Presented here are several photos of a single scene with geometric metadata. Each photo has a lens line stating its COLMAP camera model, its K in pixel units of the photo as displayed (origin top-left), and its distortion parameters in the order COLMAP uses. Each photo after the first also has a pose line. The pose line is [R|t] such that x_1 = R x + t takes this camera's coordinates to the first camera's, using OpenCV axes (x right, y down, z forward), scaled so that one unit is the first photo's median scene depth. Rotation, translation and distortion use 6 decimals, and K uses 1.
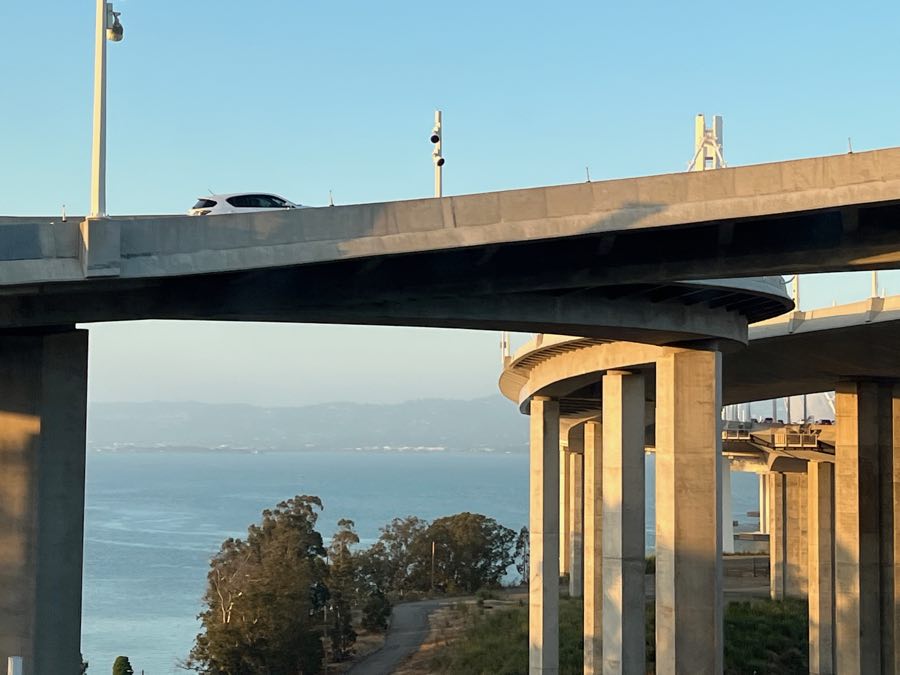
lens RADIAL K [[1818.3, 0, 470.4], [0, 1818.3, 319.3], [0, 0, 1]] dist [0.130966, 0.000000]
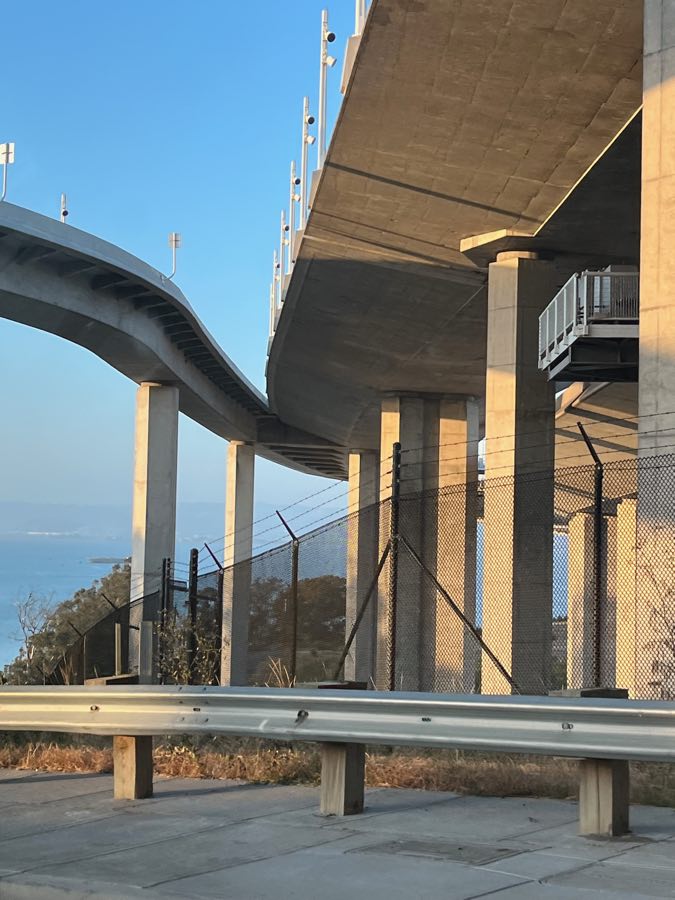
lens RADIAL K [[1509.5, 0, 325.4], [0, 1509.5, 447.8], [0, 0, 1]] dist [0.103575, 0.000000]
pose [[0.994065, 0.007994, -0.108493, 0.416011], [-0.007190, 0.999944, 0.007800, 0.088696], [0.108549, -0.006974, 0.994067, 0.324450]]
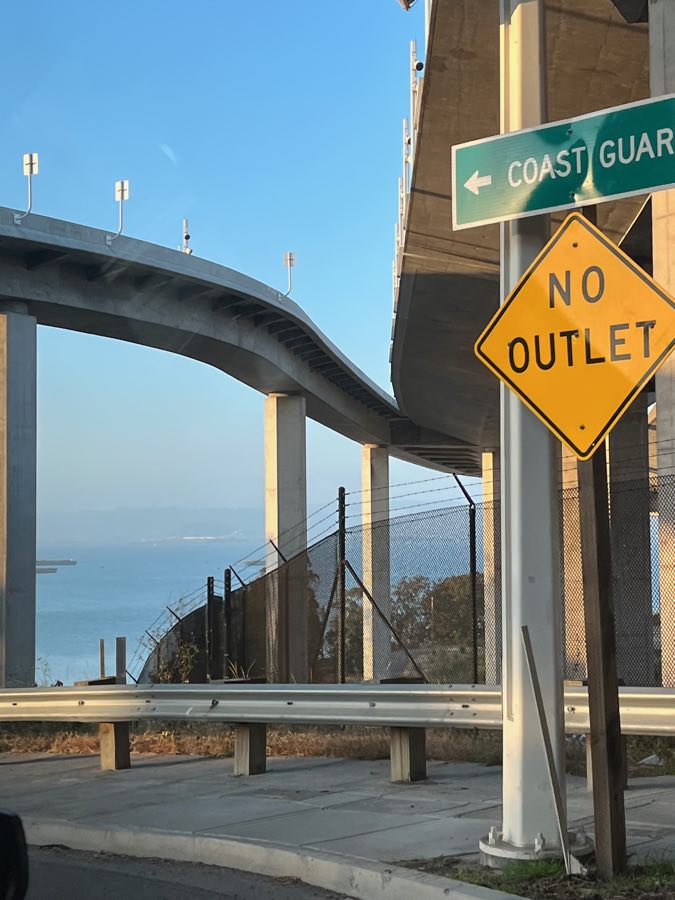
lens RADIAL K [[1509.5, 0, 365.0], [0, 1509.5, 441.0], [0, 0, 1]] dist [0.103575, 0.000000]
pose [[0.983191, -0.028717, -0.180307, 0.442612], [0.029929, 0.999544, 0.004007, 0.083173], [0.180110, -0.009336, 0.983602, 0.290794]]
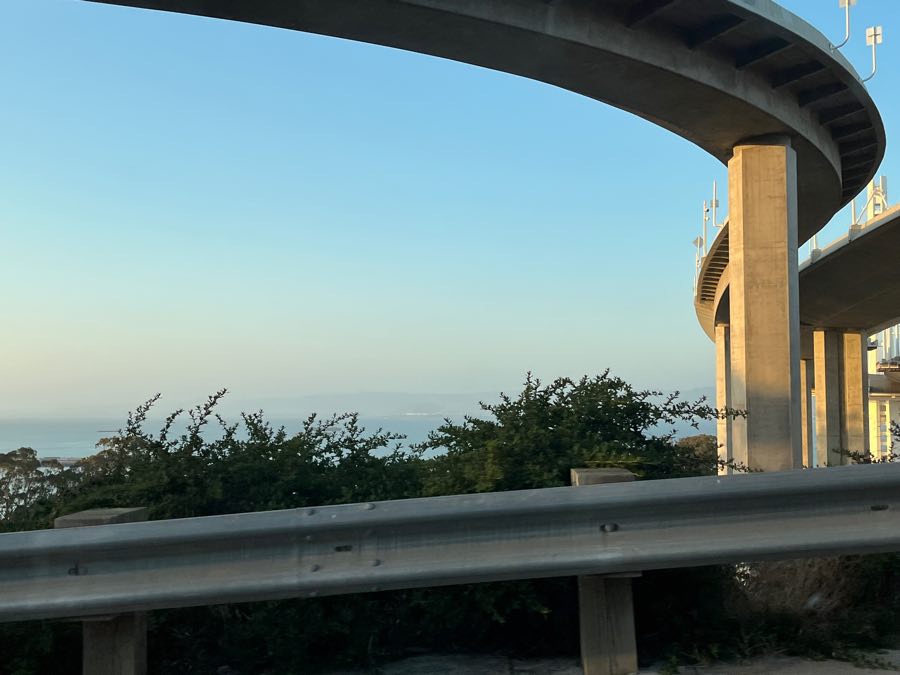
lens RADIAL K [[1071.5, 0, 442.9], [0, 1071.5, 330.1], [0, 0, 1]] dist [0.034422, 0.000000]
pose [[0.964977, -0.024294, -0.261207, 0.104996], [0.021423, 0.999675, -0.013832, 0.121435], [0.261458, 0.007752, 0.965184, 0.392499]]
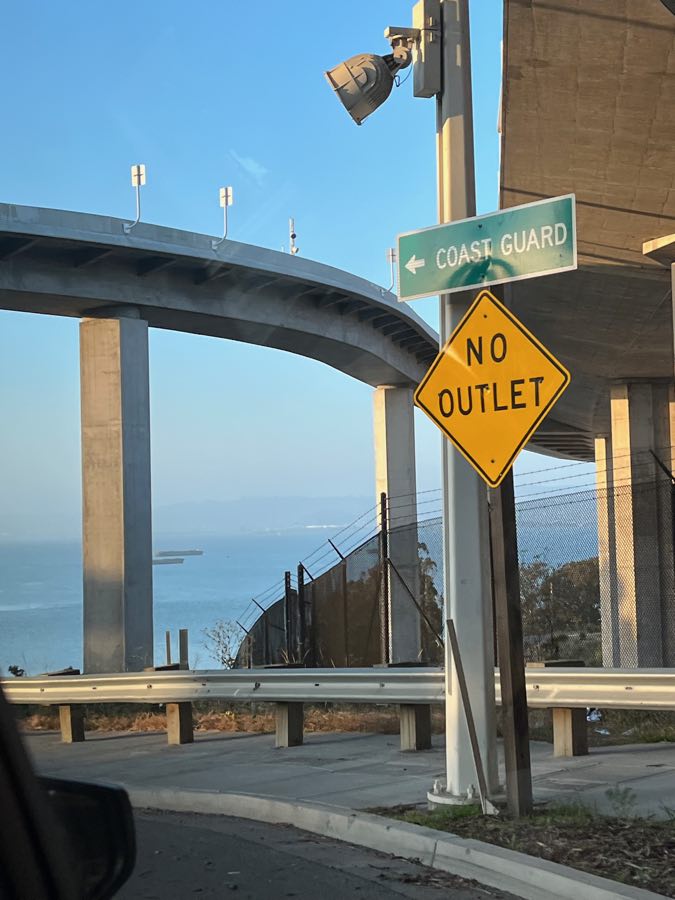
lens RADIAL K [[1509.5, 0, 364.2], [0, 1509.5, 431.3], [0, 0, 1]] dist [0.103575, 0.000000]
pose [[0.964728, -0.048895, -0.258669, 0.457237], [0.051443, 0.998671, 0.003085, 0.080398], [0.258175, -0.016283, 0.965961, 0.272369]]
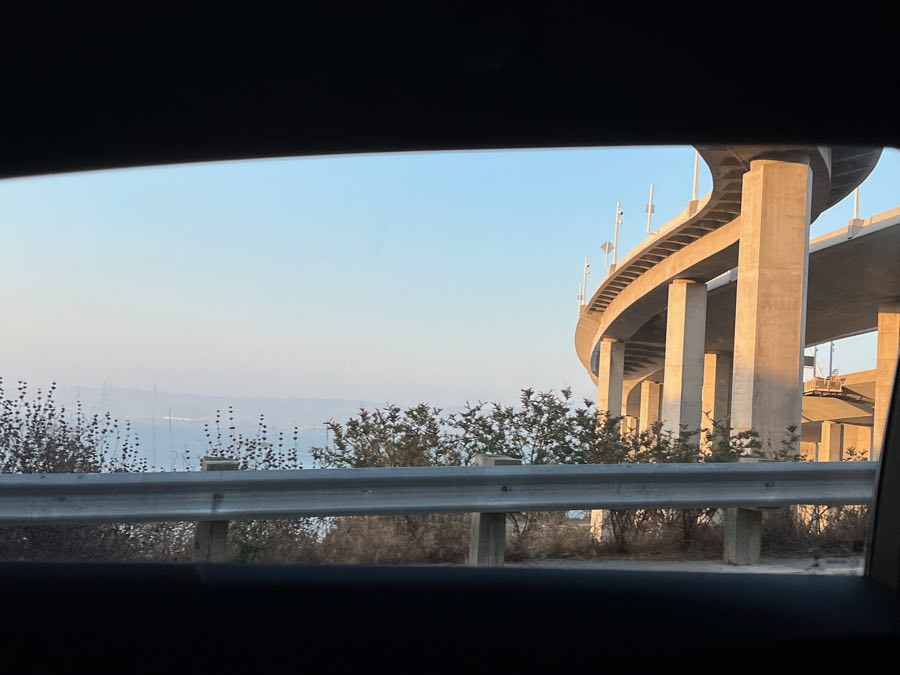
lens RADIAL K [[1276.4, 0, 448.4], [0, 1276.4, 319.2], [0, 0, 1]] dist [0.083741, 0.000000]
pose [[0.995086, 0.050315, -0.085282, 0.008582], [-0.052446, 0.998360, -0.022934, 0.123751], [0.083989, 0.027294, 0.996093, 0.316848]]
